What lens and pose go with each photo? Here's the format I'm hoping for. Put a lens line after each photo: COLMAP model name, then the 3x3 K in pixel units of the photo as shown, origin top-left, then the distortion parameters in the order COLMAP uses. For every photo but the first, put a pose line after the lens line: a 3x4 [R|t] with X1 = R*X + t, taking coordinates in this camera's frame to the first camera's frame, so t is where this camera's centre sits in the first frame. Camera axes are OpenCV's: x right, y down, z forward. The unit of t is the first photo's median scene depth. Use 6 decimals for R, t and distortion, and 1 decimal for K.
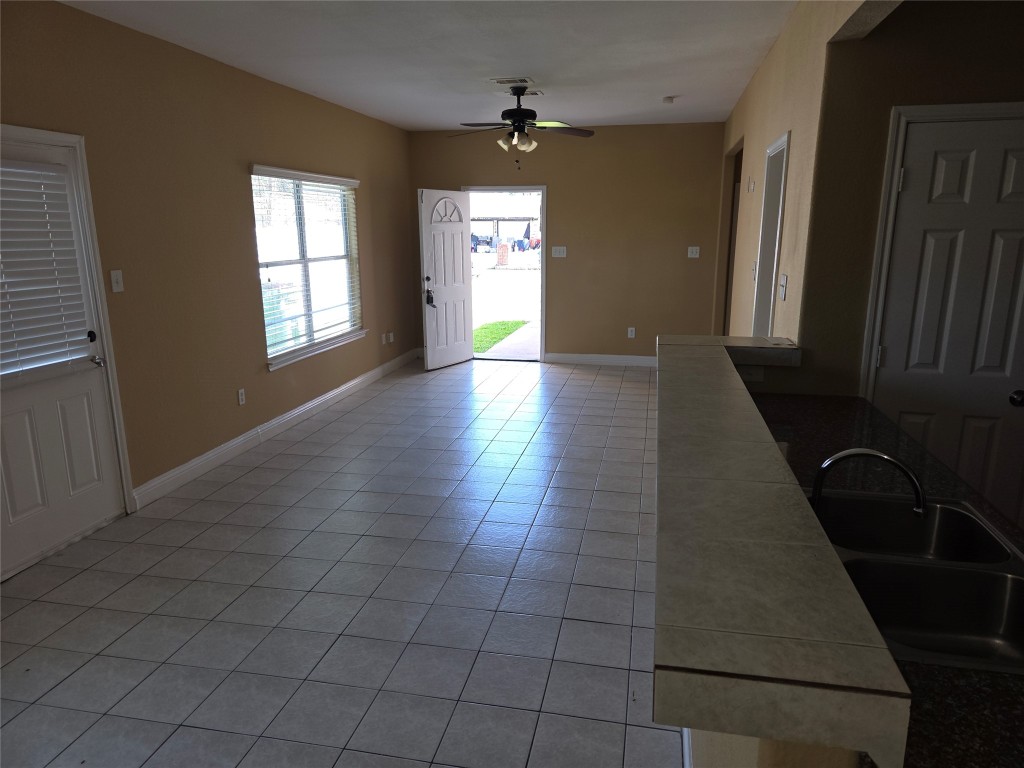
lens RADIAL K [[692.8, 0, 520.3], [0, 692.8, 382.2], [0, 0, 1]] dist [0.060181, -0.019470]
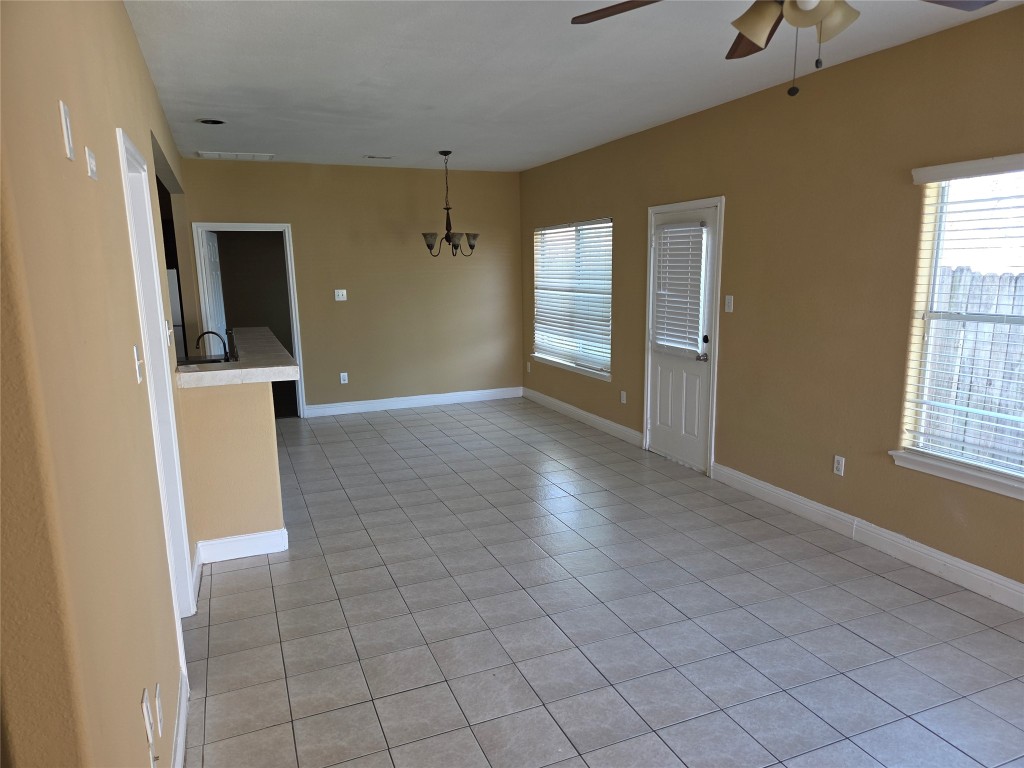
lens RADIAL K [[692.8, 0, 520.7], [0, 692.8, 393.3], [0, 0, 1]] dist [0.060181, -0.019470]
pose [[-0.830370, 0.115632, -0.545083, 0.462553], [-0.107759, 0.926440, 0.360690, -0.416789], [0.546694, 0.358244, -0.756827, 1.843614]]
